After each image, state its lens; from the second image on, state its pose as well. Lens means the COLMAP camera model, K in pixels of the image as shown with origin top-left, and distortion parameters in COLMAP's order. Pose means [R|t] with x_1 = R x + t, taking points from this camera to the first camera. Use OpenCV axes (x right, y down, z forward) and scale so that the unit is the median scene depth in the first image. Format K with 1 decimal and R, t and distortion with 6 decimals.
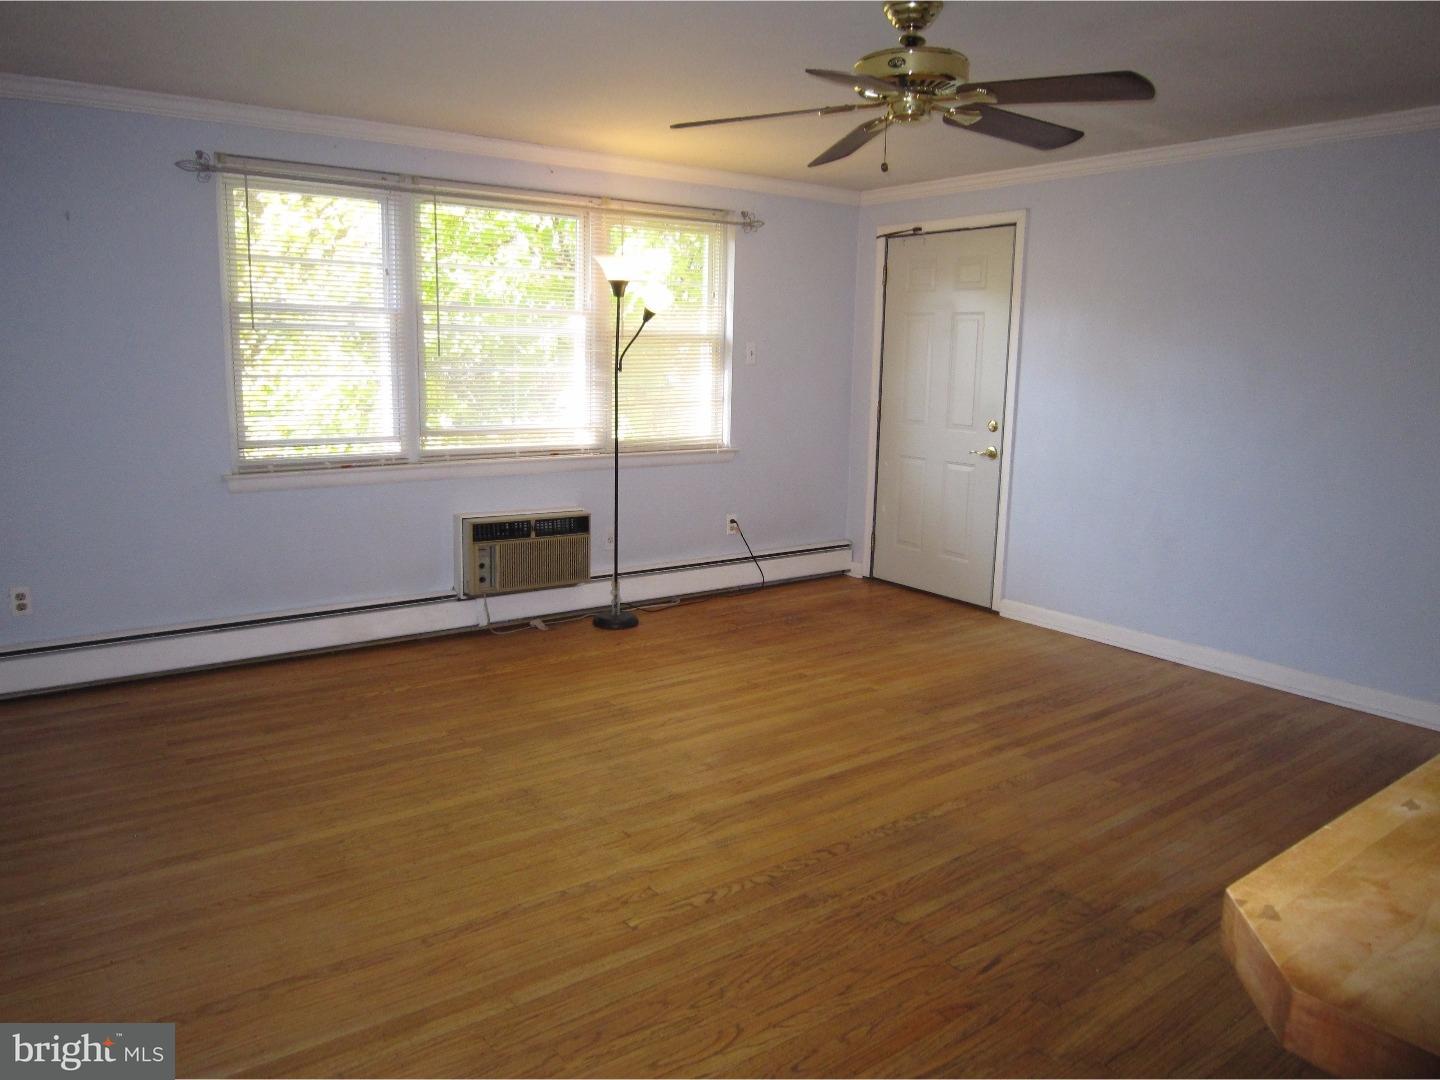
lens RADIAL K [[1012.3, 0, 720.0], [0, 1012.3, 540.0], [0, 0, 1]] dist [-0.064154, 0.001485]
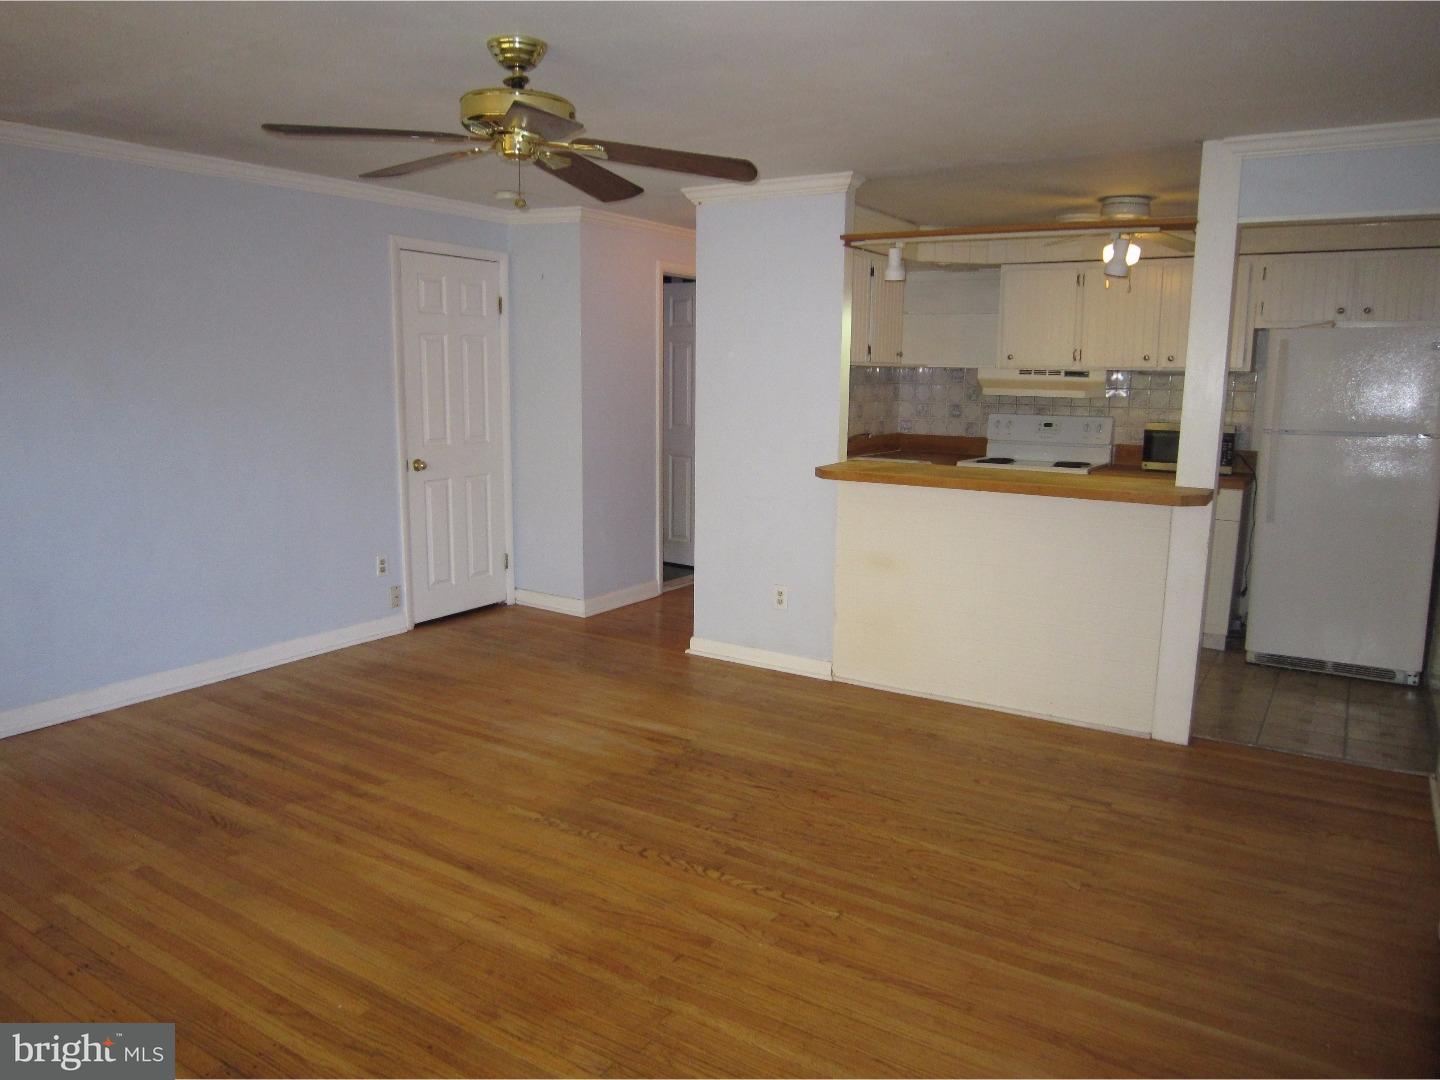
lens RADIAL K [[1065.5, 0, 745.3], [0, 1065.5, 543.1], [0, 0, 1]] dist [-0.010824, -0.002432]
pose [[-0.394326, -0.176956, 0.901772, -0.705597], [0.135471, 0.959371, 0.247498, -0.210469], [-0.908931, 0.219759, -0.354332, 0.974182]]
